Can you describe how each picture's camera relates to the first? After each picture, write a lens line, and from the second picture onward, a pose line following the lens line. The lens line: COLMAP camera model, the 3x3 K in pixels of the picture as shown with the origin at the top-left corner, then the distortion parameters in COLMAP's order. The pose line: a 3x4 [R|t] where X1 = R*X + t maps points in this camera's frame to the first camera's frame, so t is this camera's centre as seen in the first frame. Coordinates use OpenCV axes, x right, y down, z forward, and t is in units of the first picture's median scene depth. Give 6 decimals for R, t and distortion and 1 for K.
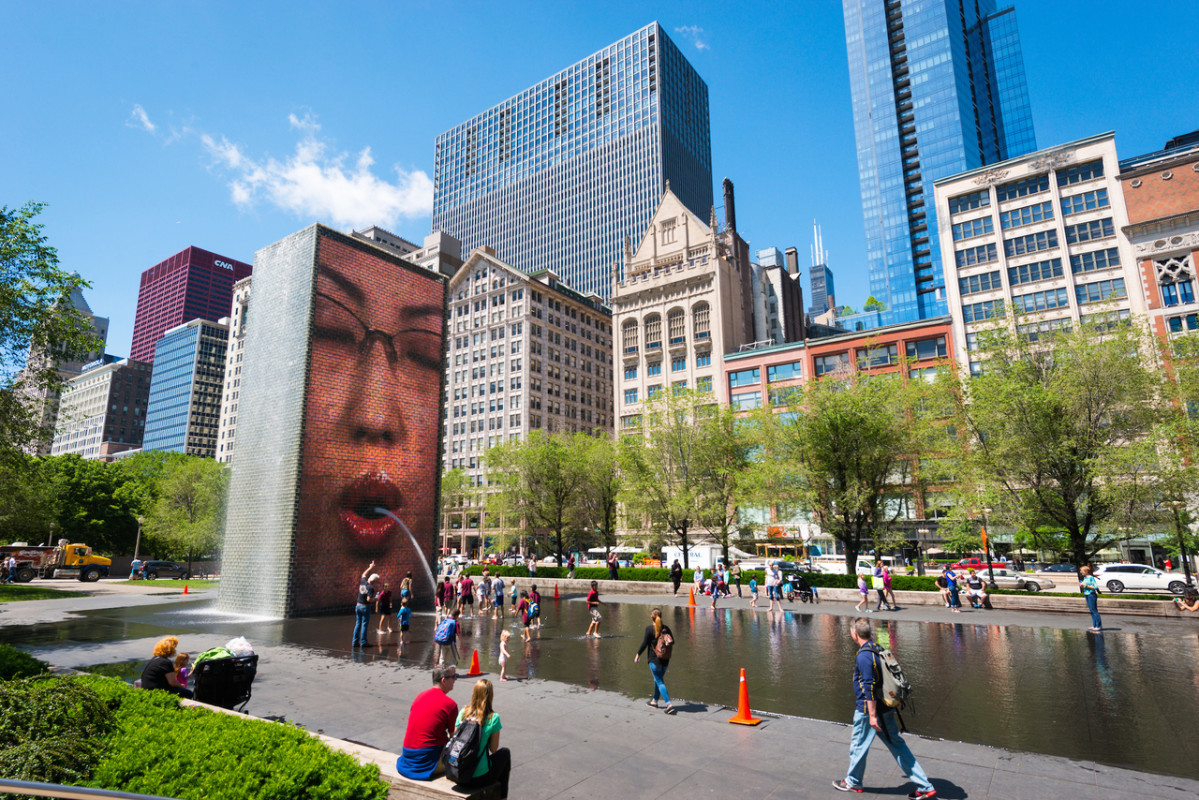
lens RADIAL K [[653.1, 0, 599.5], [0, 653.1, 400.0], [0, 0, 1]] dist [0.002747, 0.000328]
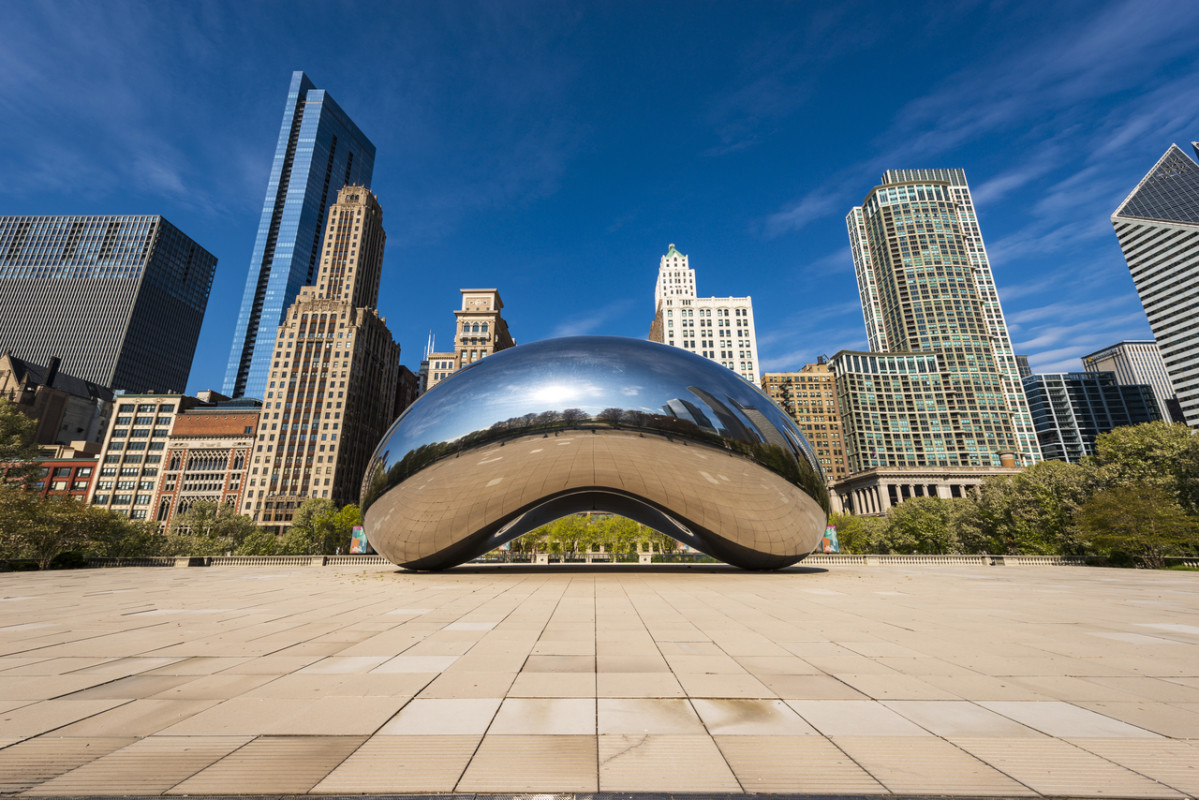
lens RADIAL K [[472.3, 0, 599.5], [0, 472.3, 400.0], [0, 0, 1]] dist [0.000939, 0.000103]
pose [[0.816890, 0.175099, 0.549574, 0.567090], [-0.124276, 0.983860, -0.128741, -0.184261], [-0.563246, 0.036868, 0.825466, -0.717057]]
